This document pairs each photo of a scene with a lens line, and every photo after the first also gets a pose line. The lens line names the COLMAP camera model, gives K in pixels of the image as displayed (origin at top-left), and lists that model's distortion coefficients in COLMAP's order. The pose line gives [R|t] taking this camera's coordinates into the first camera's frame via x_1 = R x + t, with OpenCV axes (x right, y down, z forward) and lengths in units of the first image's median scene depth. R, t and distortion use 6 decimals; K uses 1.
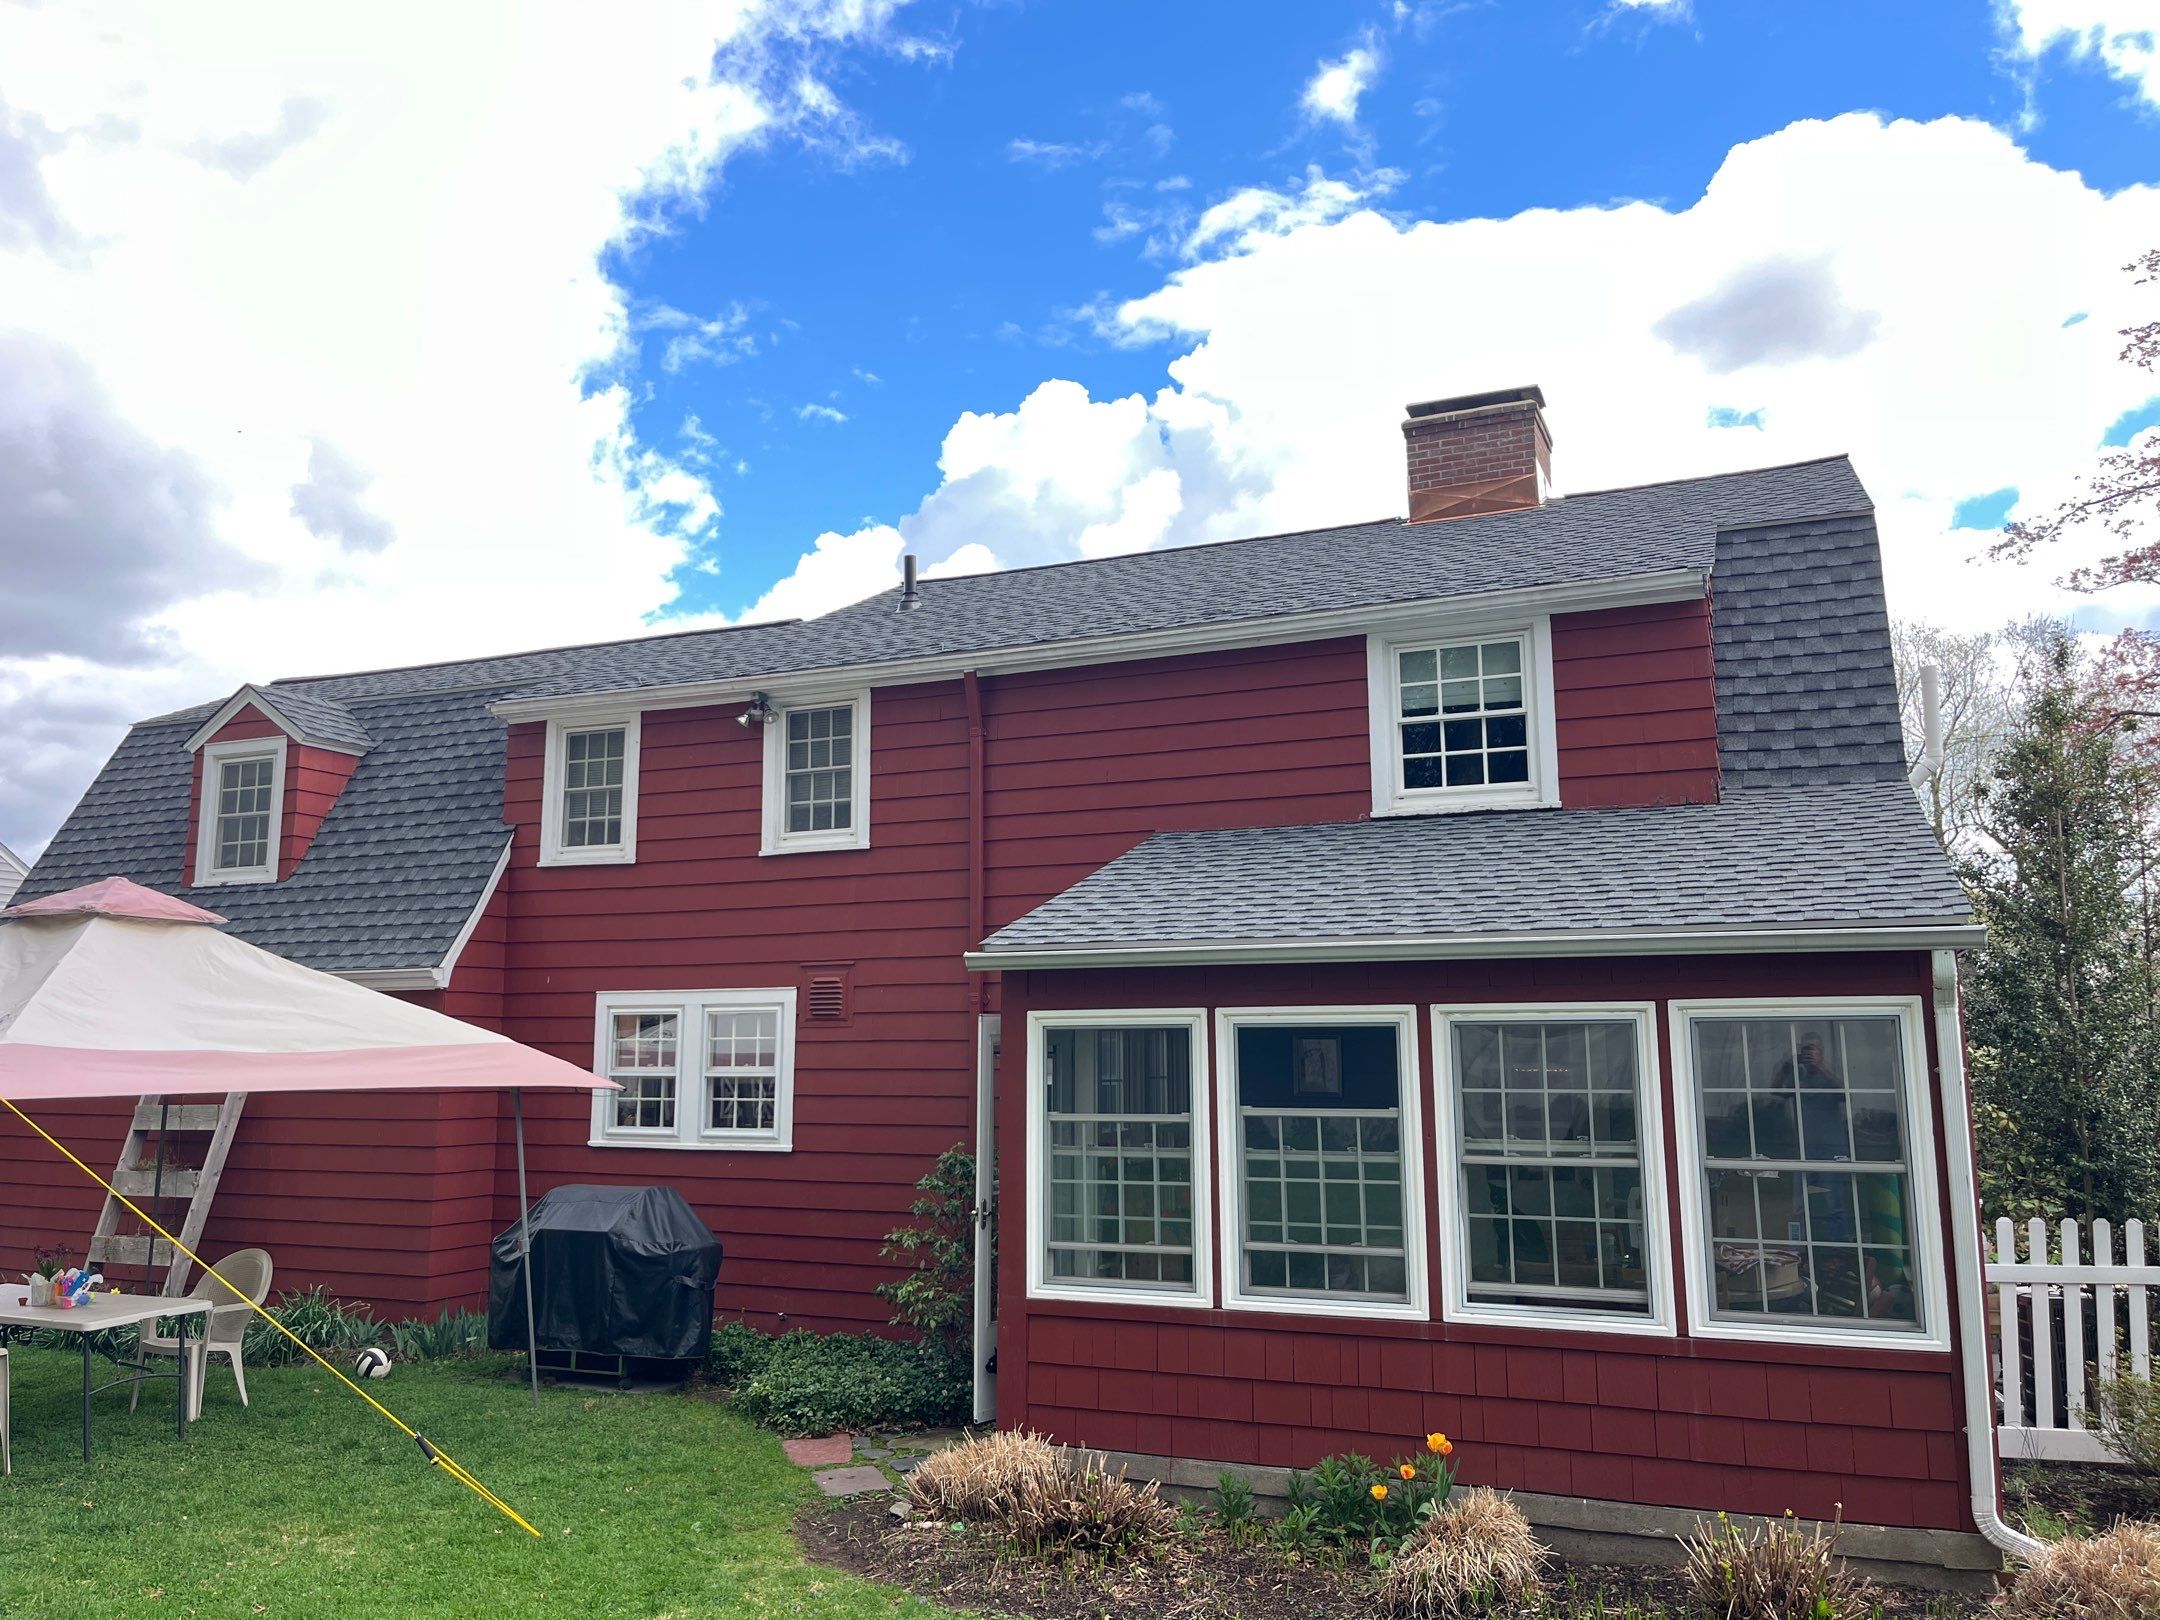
lens RADIAL K [[1472.8, 0, 1080.0], [0, 1472.8, 810.0], [0, 0, 1]] dist [0.006450, -0.005856]
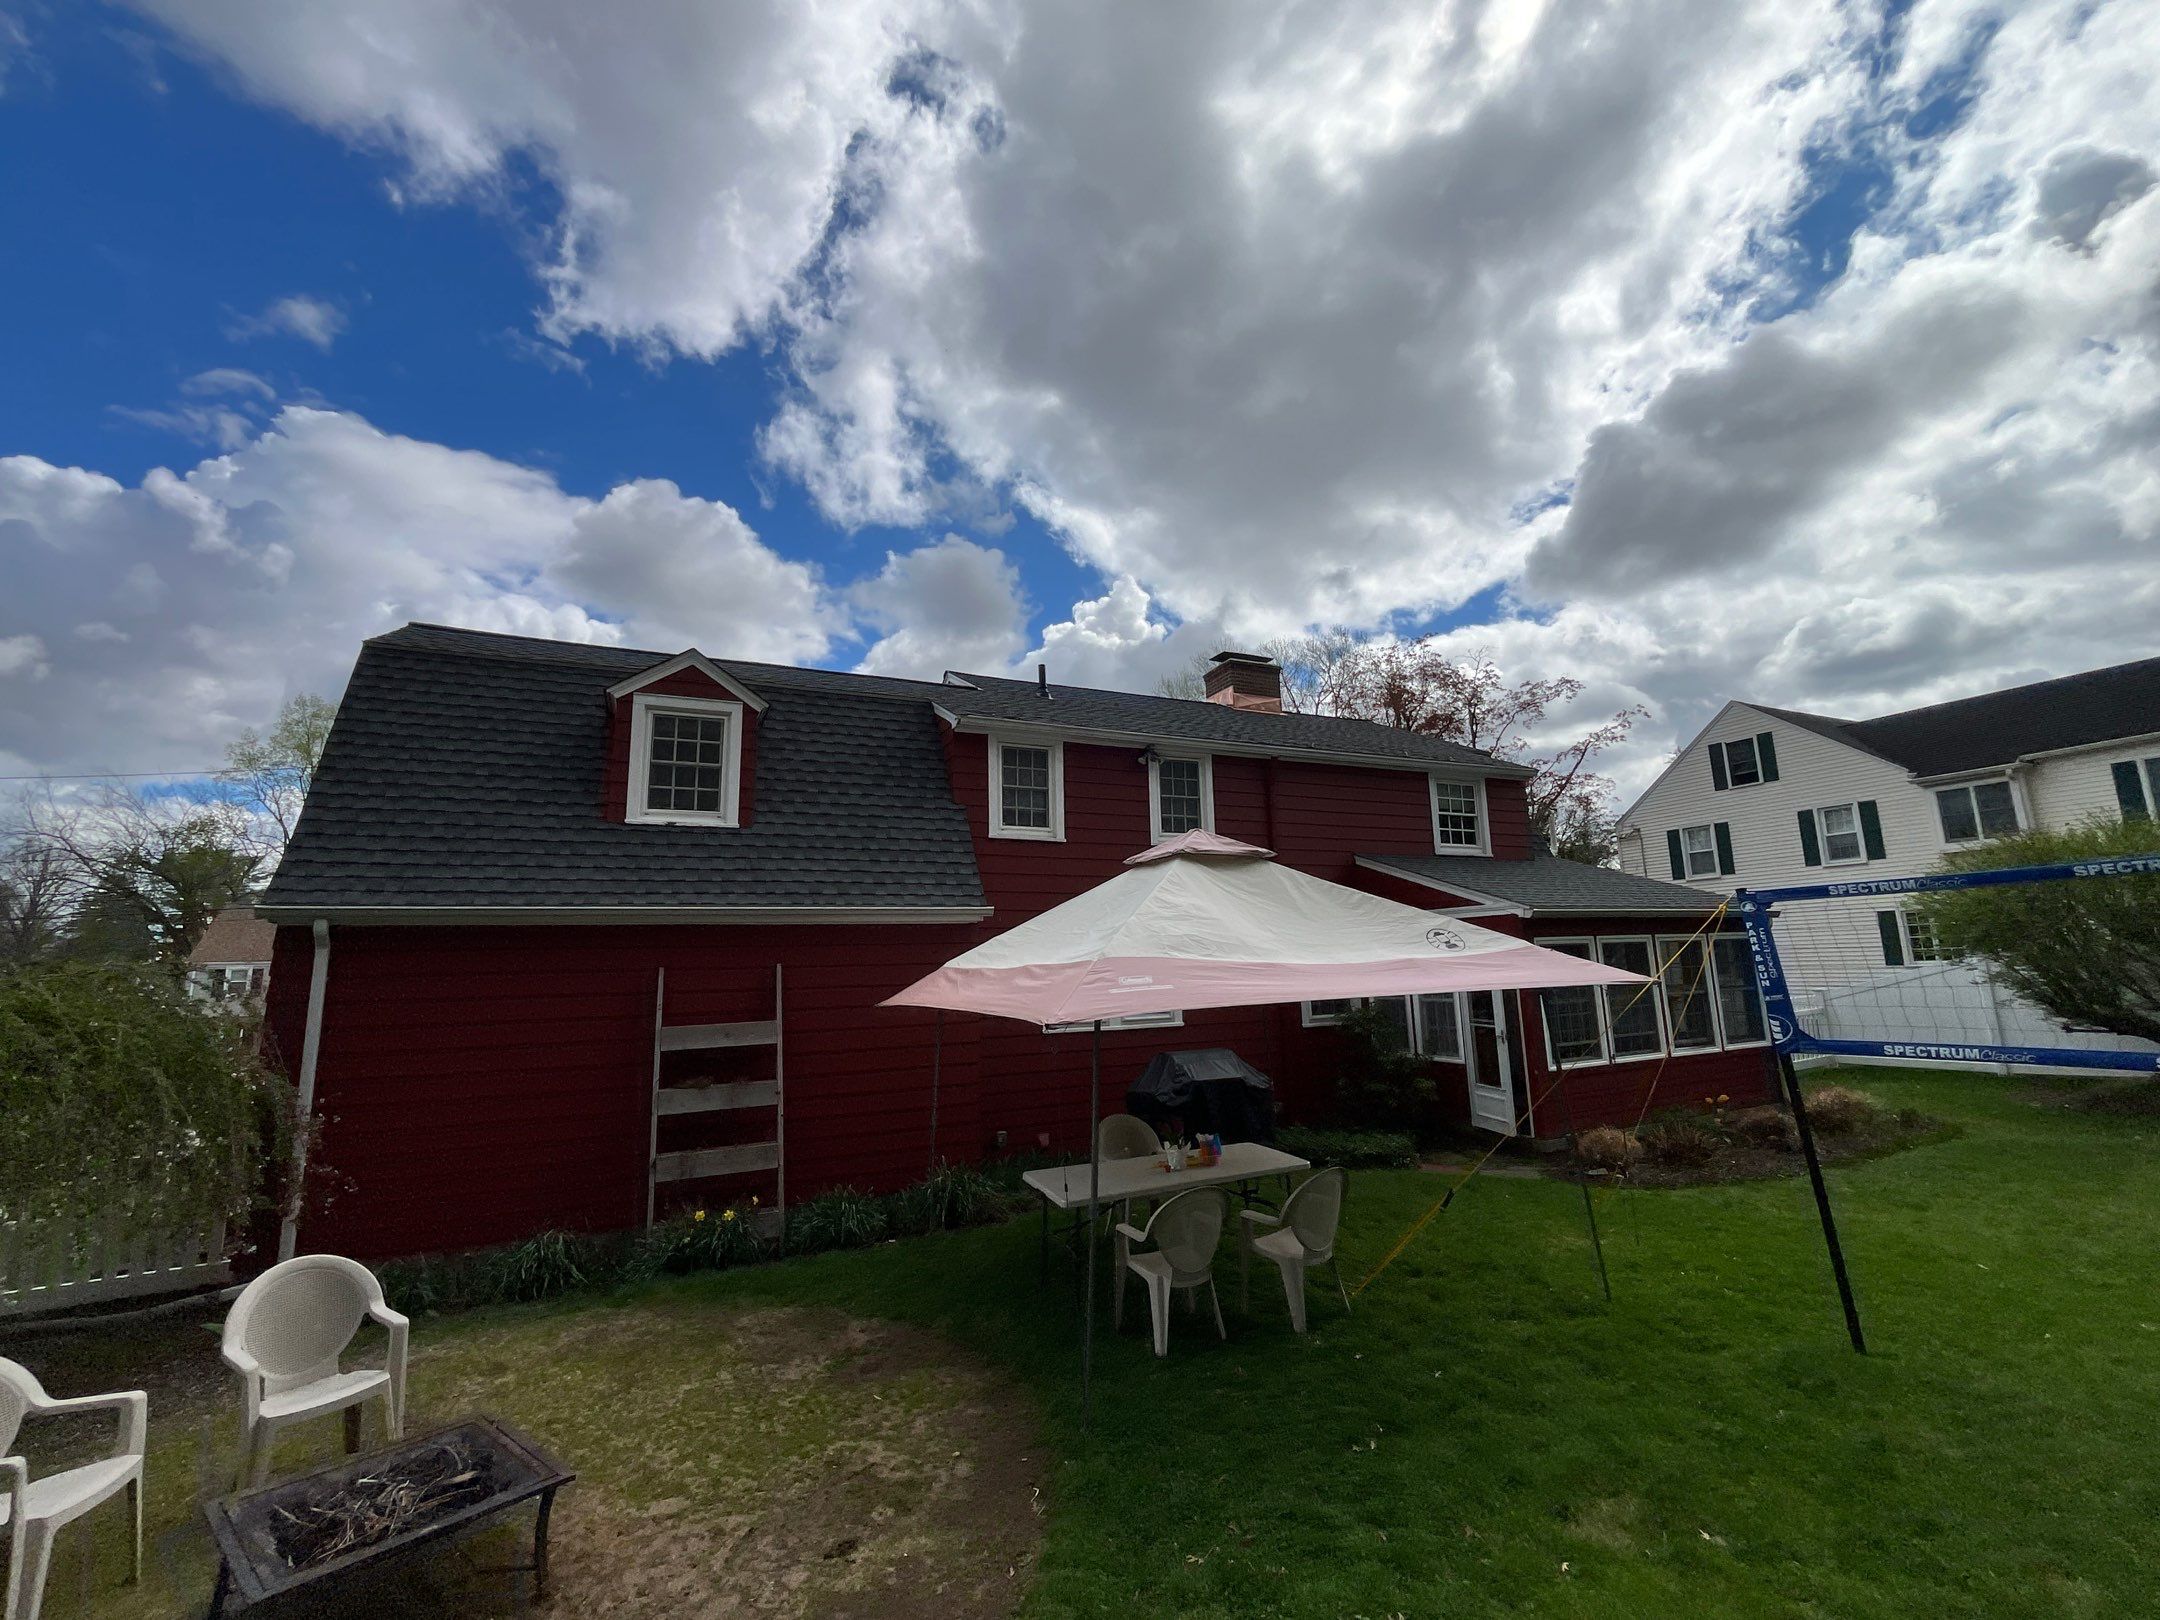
lens RADIAL K [[887.7, 0, 1069.7], [0, 887.7, 808.9], [0, 0, 1]] dist [-0.001602, -0.000293]
pose [[0.704912, 0.112588, 0.700302, -0.955384], [-0.090728, 0.993524, -0.068404, 0.065342], [-0.703468, -0.015318, 0.710561, 0.366291]]
